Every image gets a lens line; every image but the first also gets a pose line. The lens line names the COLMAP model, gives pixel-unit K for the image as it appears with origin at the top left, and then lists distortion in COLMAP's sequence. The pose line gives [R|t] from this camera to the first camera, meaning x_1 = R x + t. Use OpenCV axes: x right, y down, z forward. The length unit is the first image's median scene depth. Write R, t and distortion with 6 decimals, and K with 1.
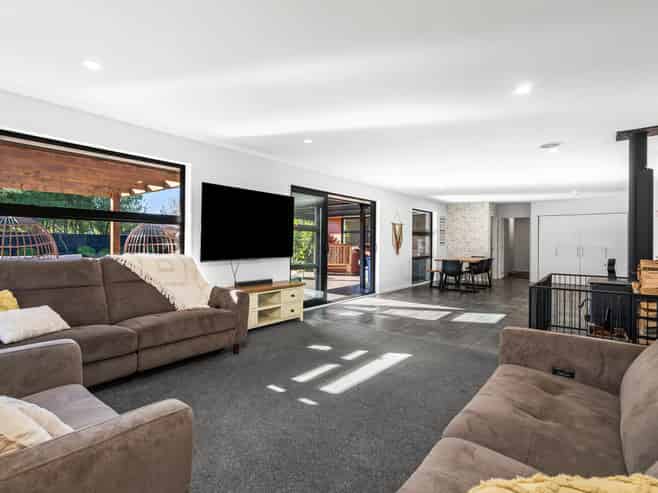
lens RADIAL K [[344.8, 0, 327.5], [0, 344.8, 243.9], [0, 0, 1]] dist [0.001169, 0.000057]
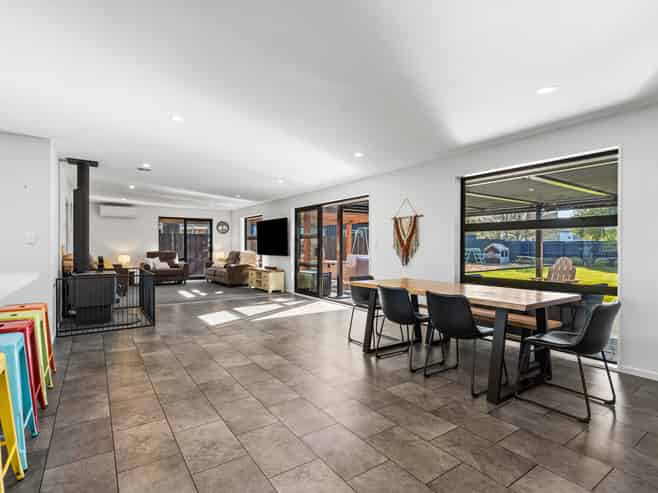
lens RADIAL K [[344.8, 0, 328.2], [0, 344.8, 247.4], [0, 0, 1]] dist [0.001169, 0.000057]
pose [[-0.306680, -0.008737, -0.951773, 0.872087], [-0.012650, 0.999907, -0.005103, 0.002335], [0.951729, 0.010475, -0.306762, 1.078542]]
